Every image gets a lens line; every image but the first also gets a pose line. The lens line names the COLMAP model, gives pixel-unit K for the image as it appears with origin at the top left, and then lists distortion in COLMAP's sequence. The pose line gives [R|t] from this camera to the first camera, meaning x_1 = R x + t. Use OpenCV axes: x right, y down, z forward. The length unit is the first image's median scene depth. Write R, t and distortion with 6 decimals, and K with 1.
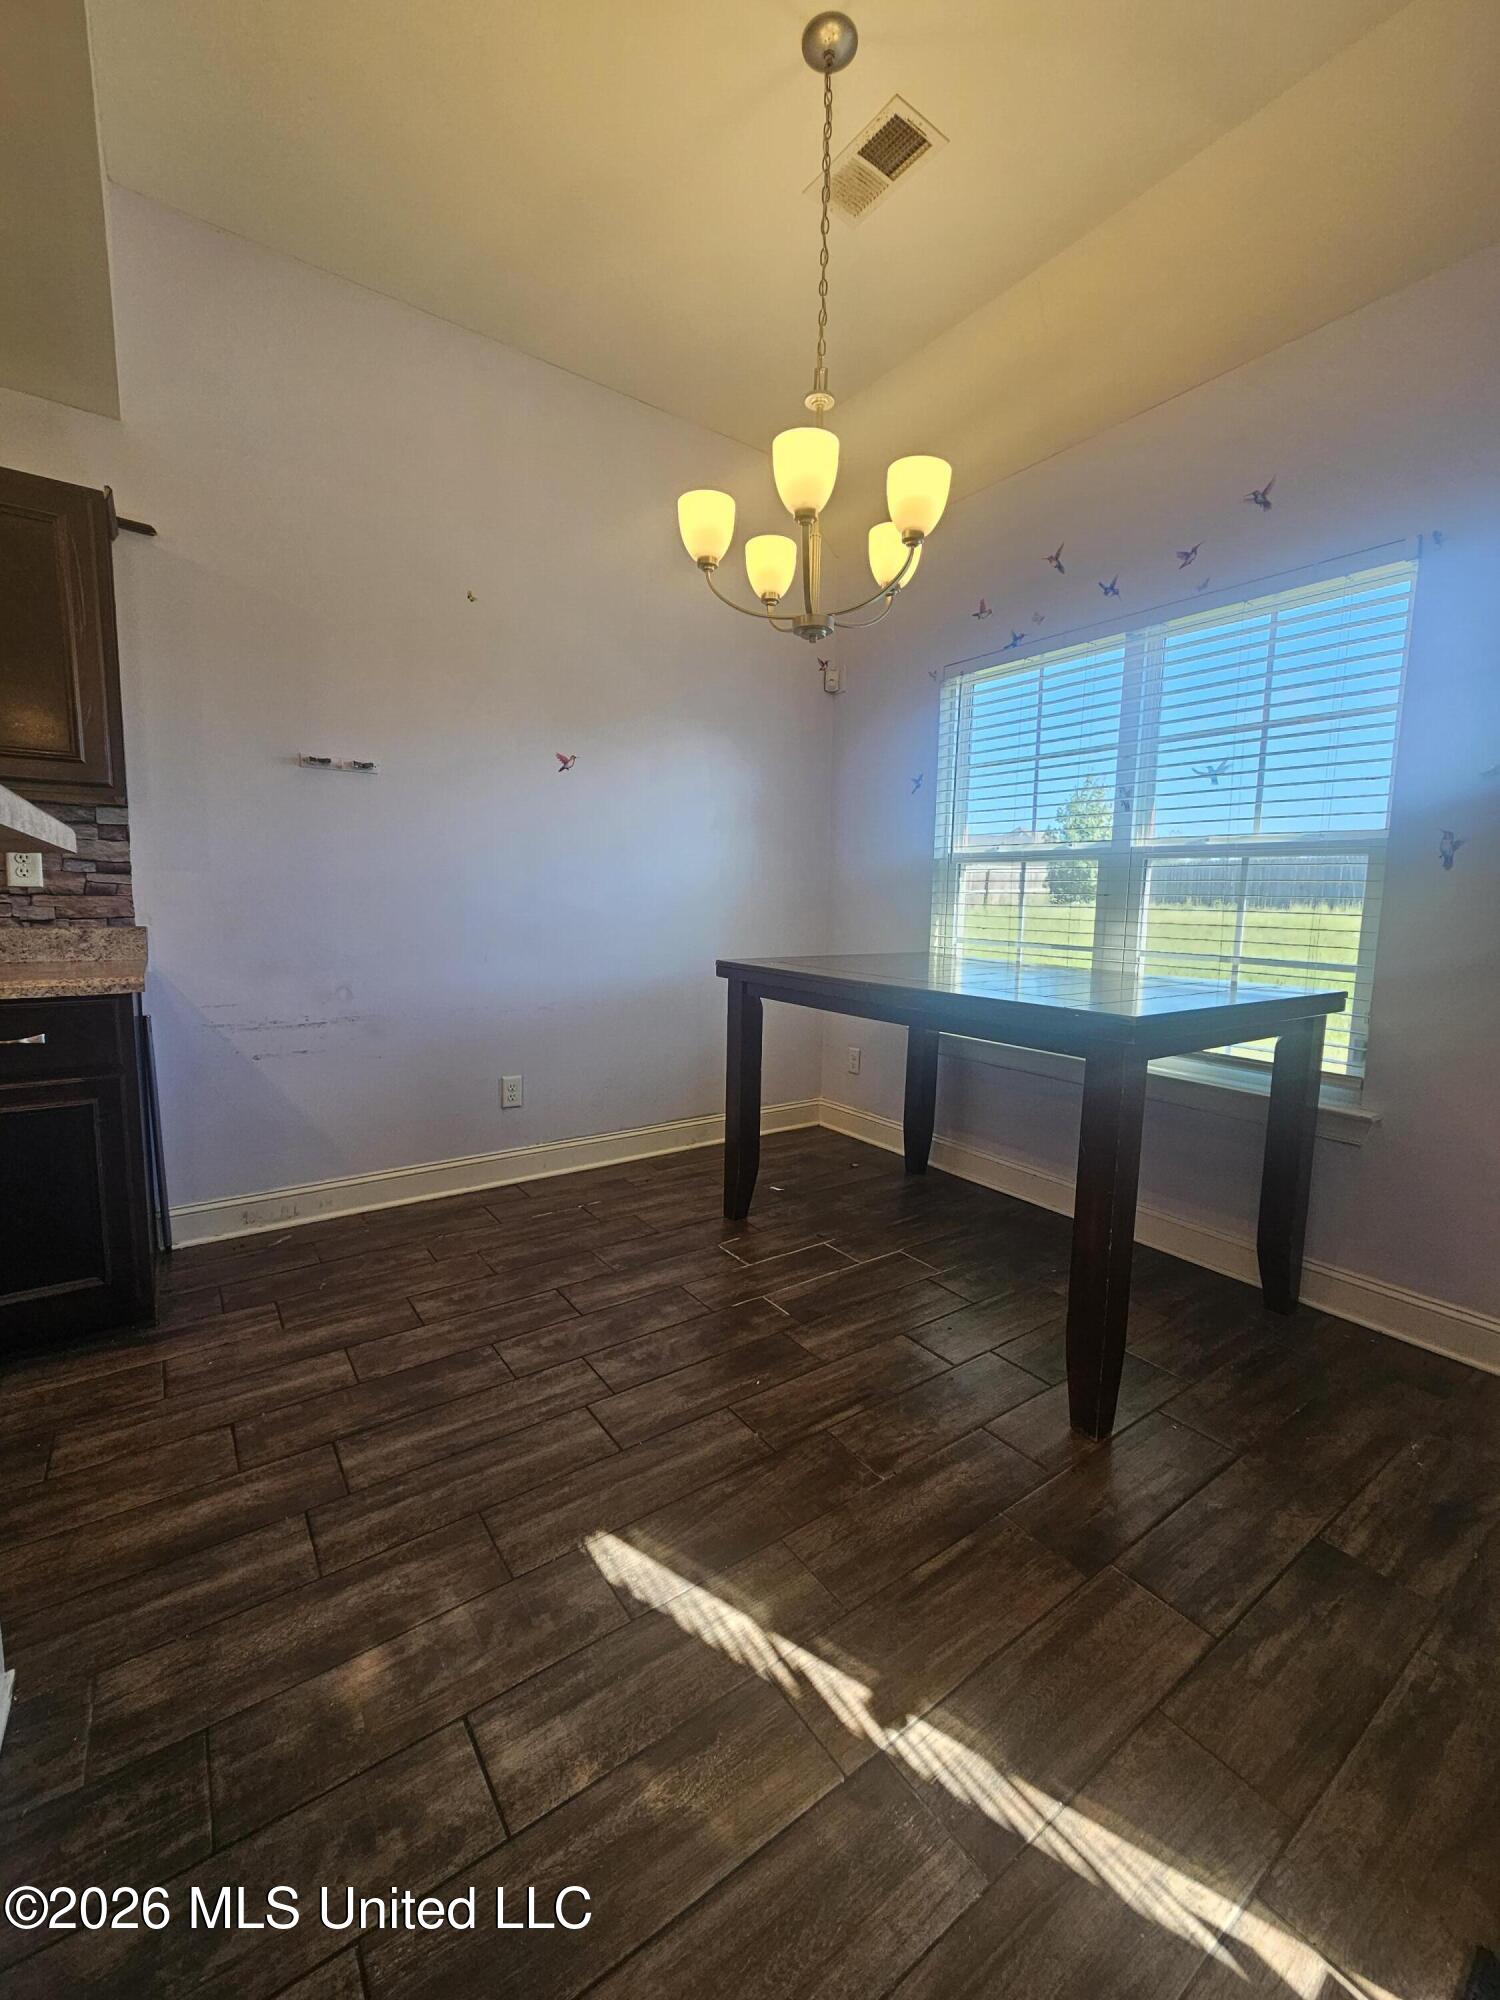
lens RADIAL K [[822.7, 0, 765.4], [0, 822.7, 984.1], [0, 0, 1]] dist [-0.001427, -0.000526]
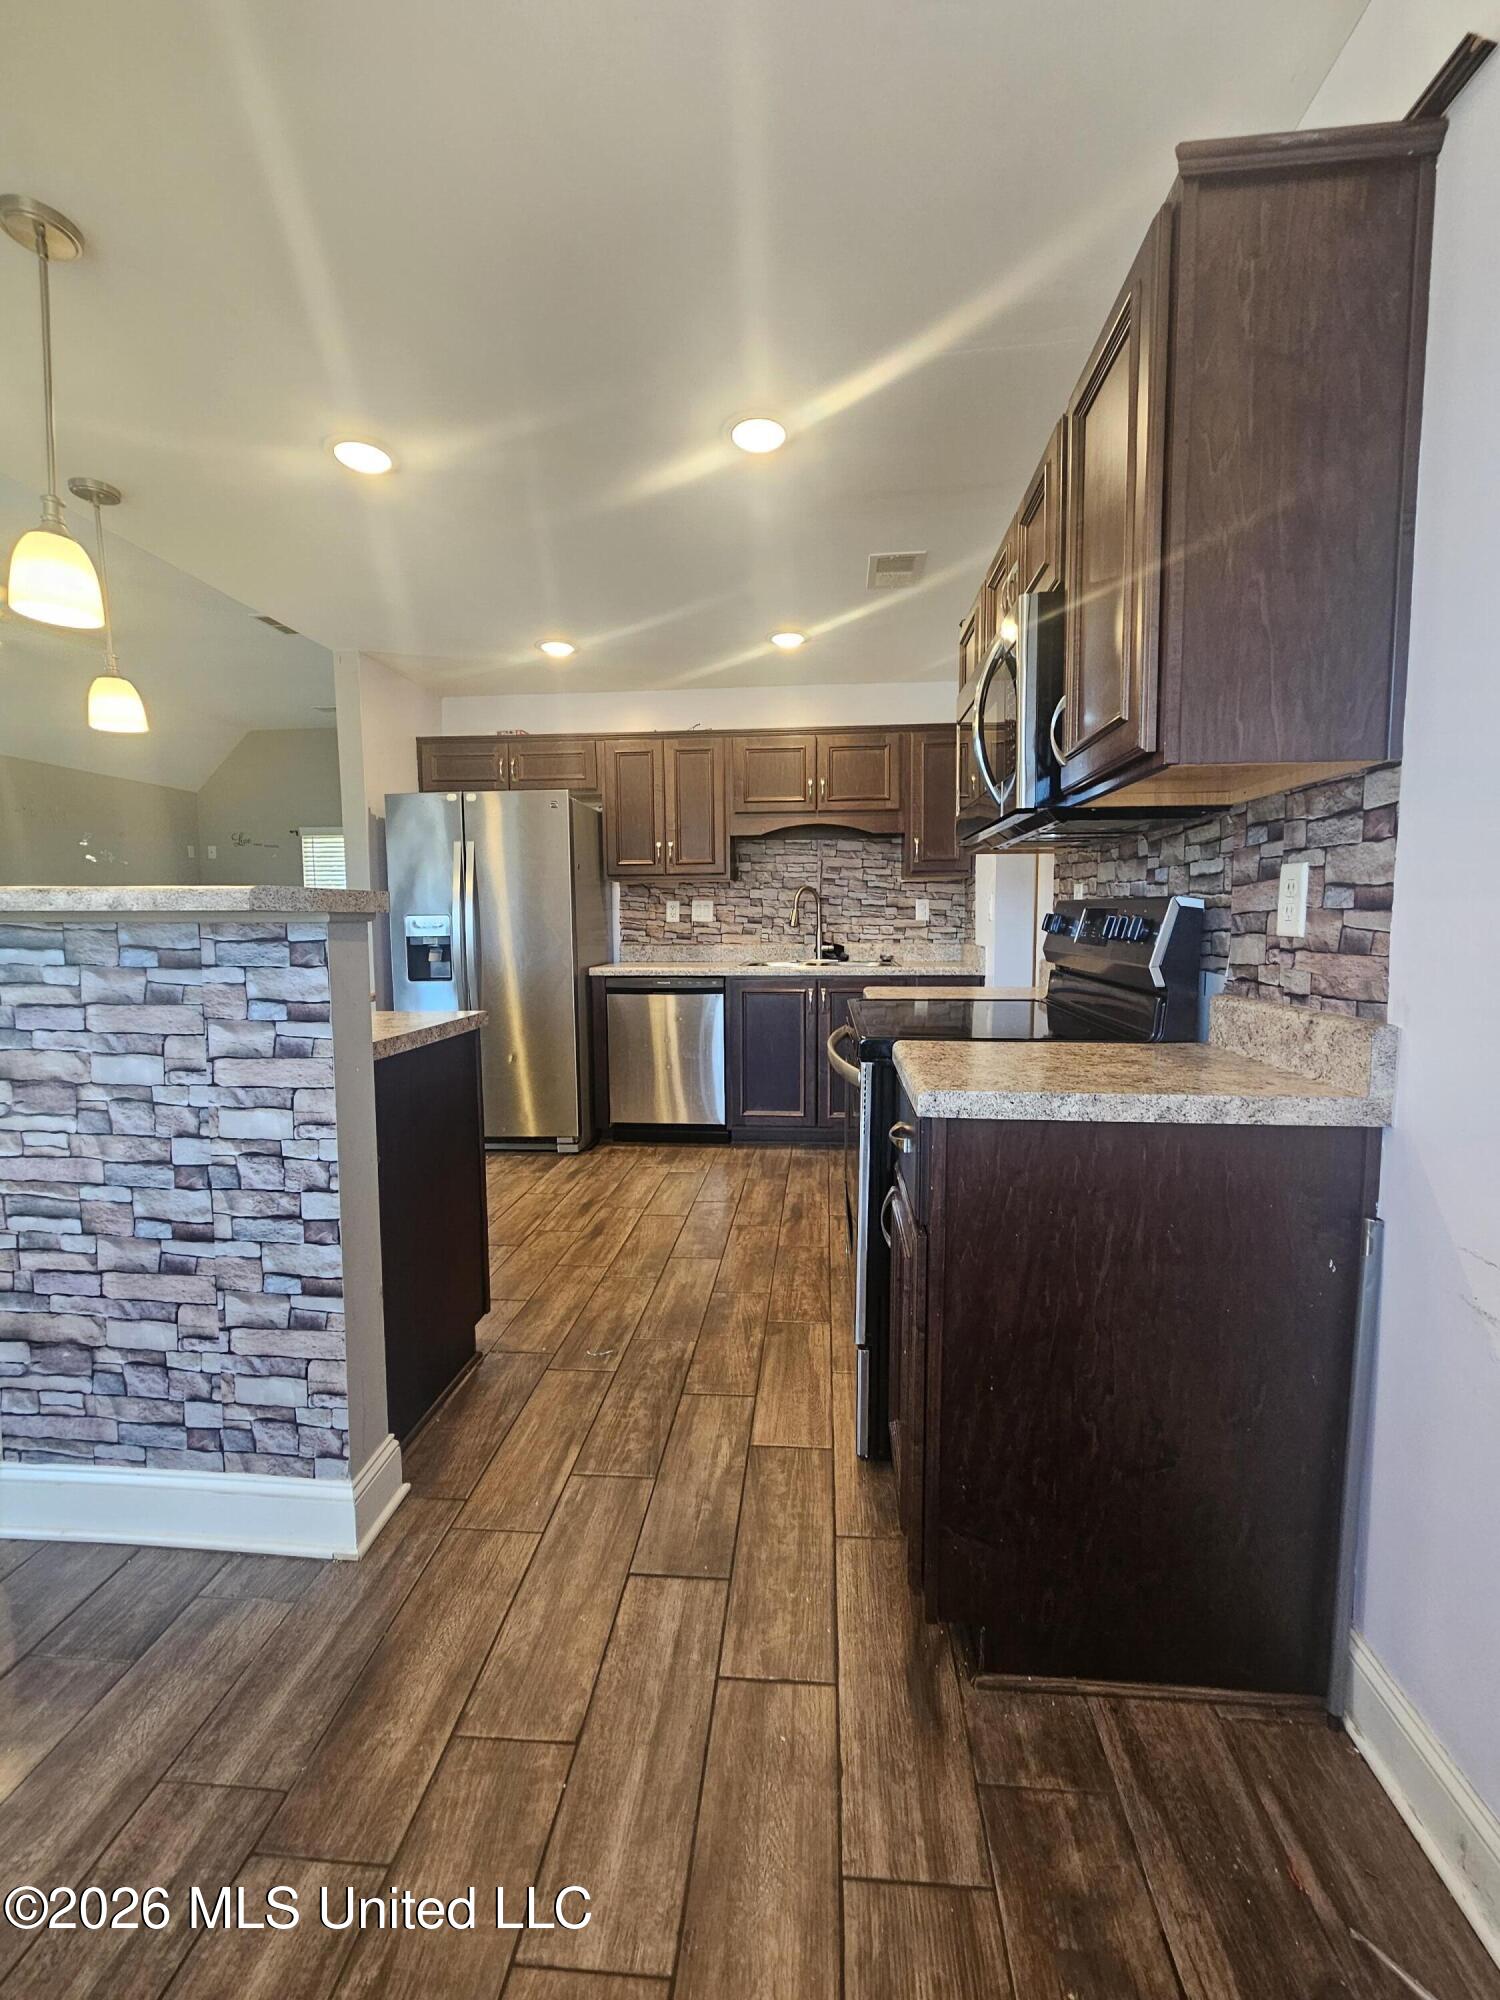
lens RADIAL K [[822.7, 0, 759.2], [0, 822.7, 980.9], [0, 0, 1]] dist [-0.001427, -0.000526]
pose [[-0.652652, 0.045192, -0.756309, -0.237260], [-0.085456, 0.987459, 0.132748, -0.153208], [0.752823, 0.151269, -0.640605, 1.264013]]
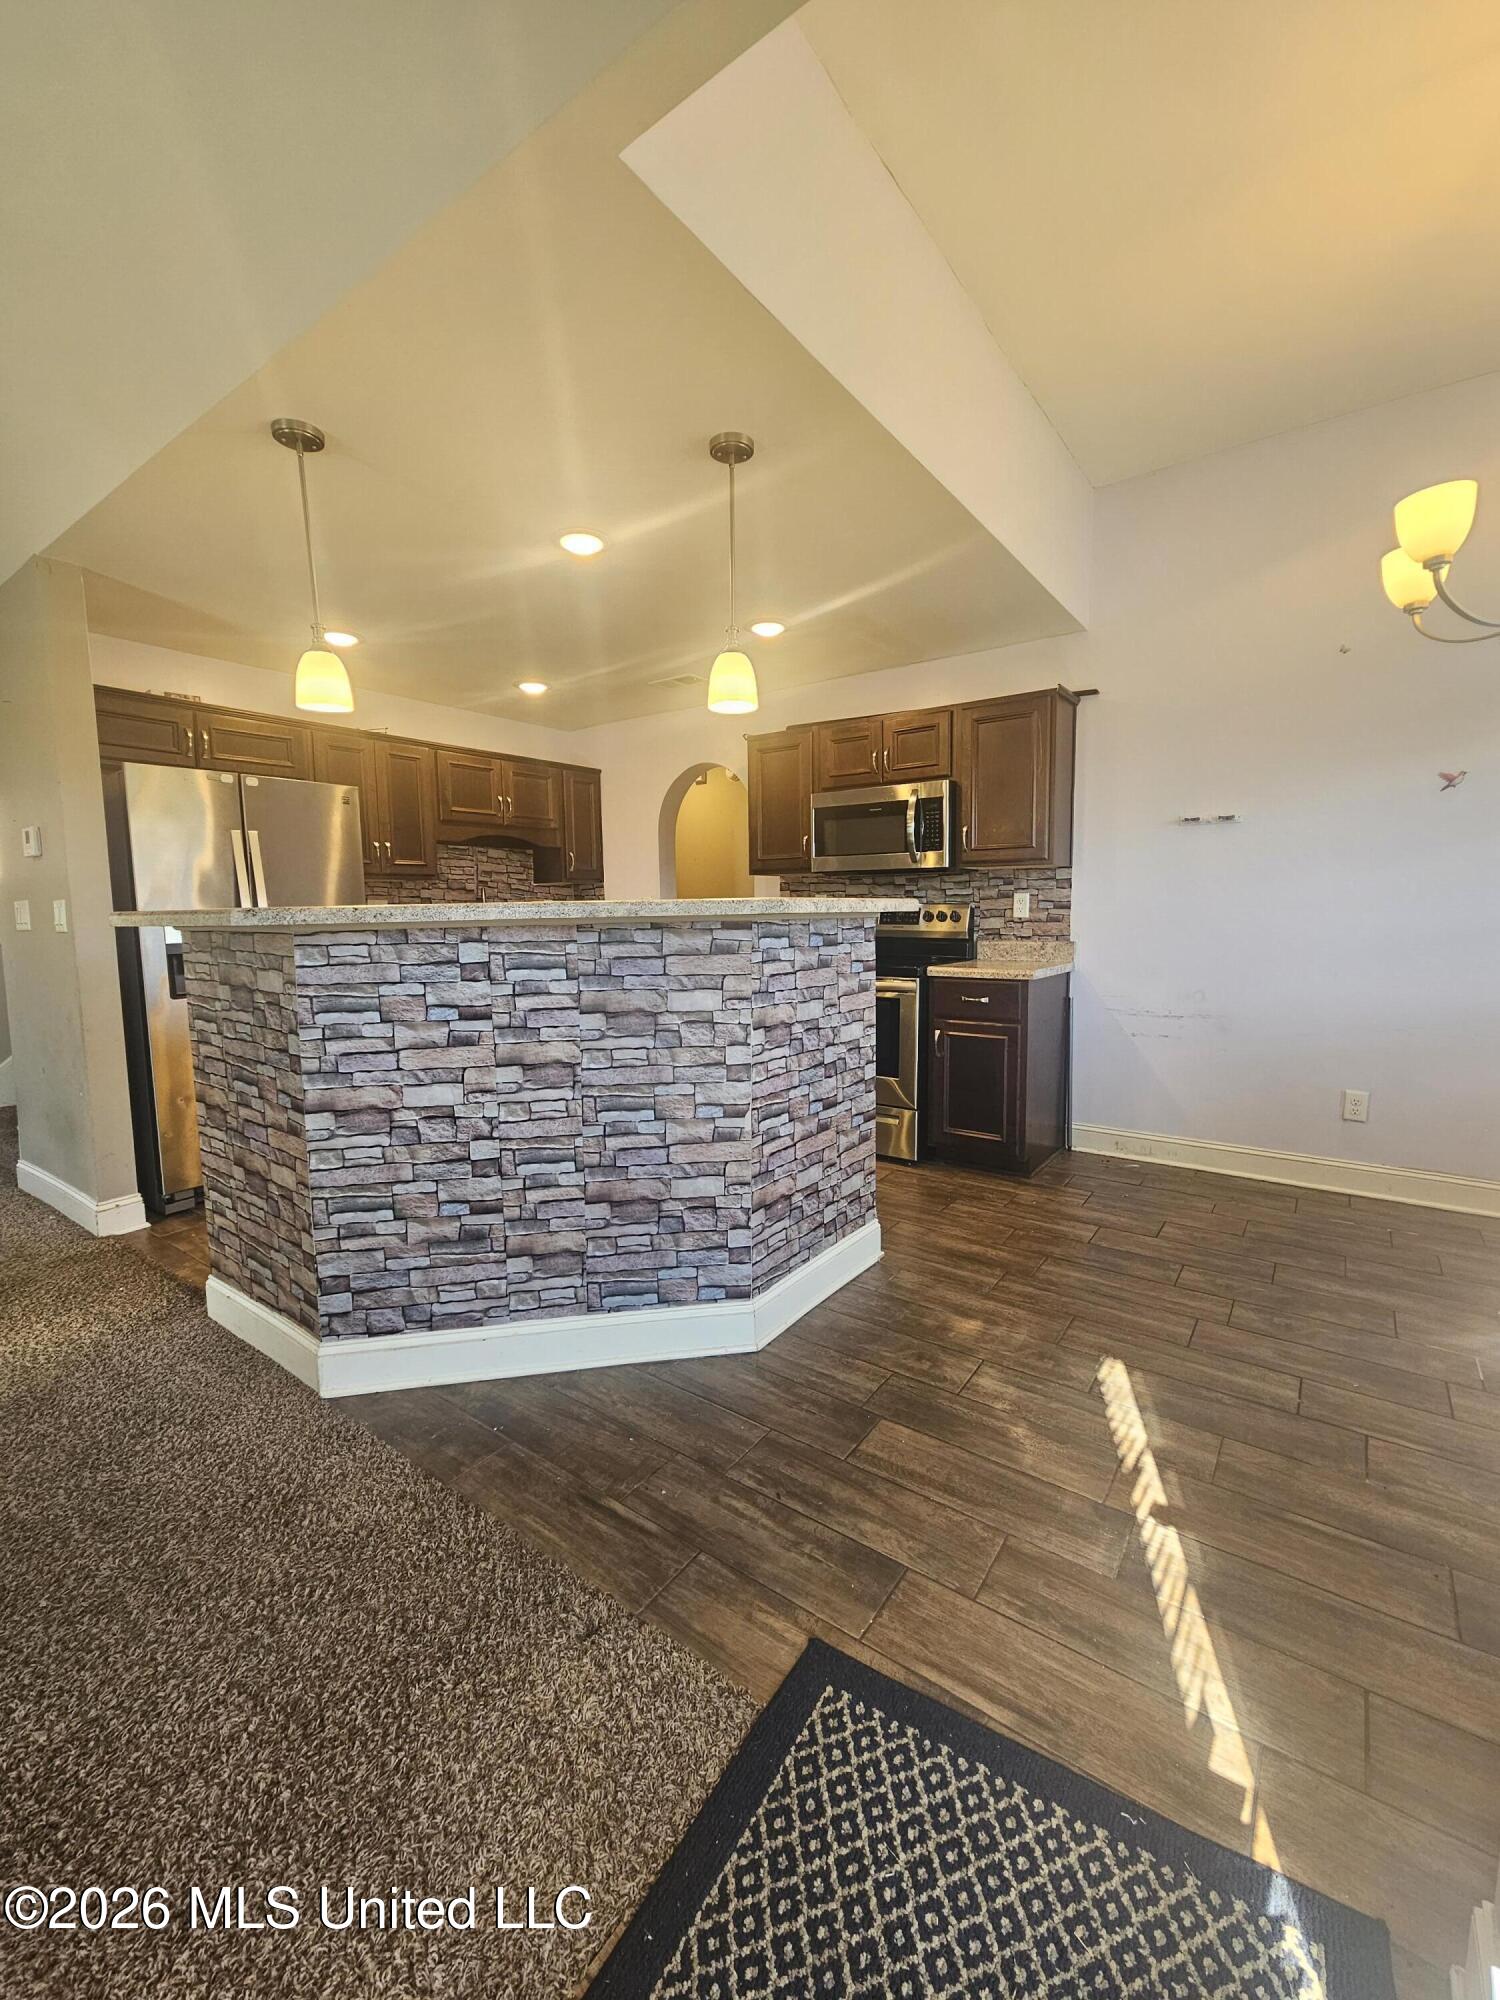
lens RADIAL K [[822.7, 0, 758.0], [0, 822.7, 985.5], [0, 0, 1]] dist [-0.001427, -0.000526]
pose [[0.310080, 0.072354, -0.947953, 0.697277], [-0.083425, 0.995324, 0.048681, -0.014317], [0.947043, 0.063988, 0.314666, -0.089301]]
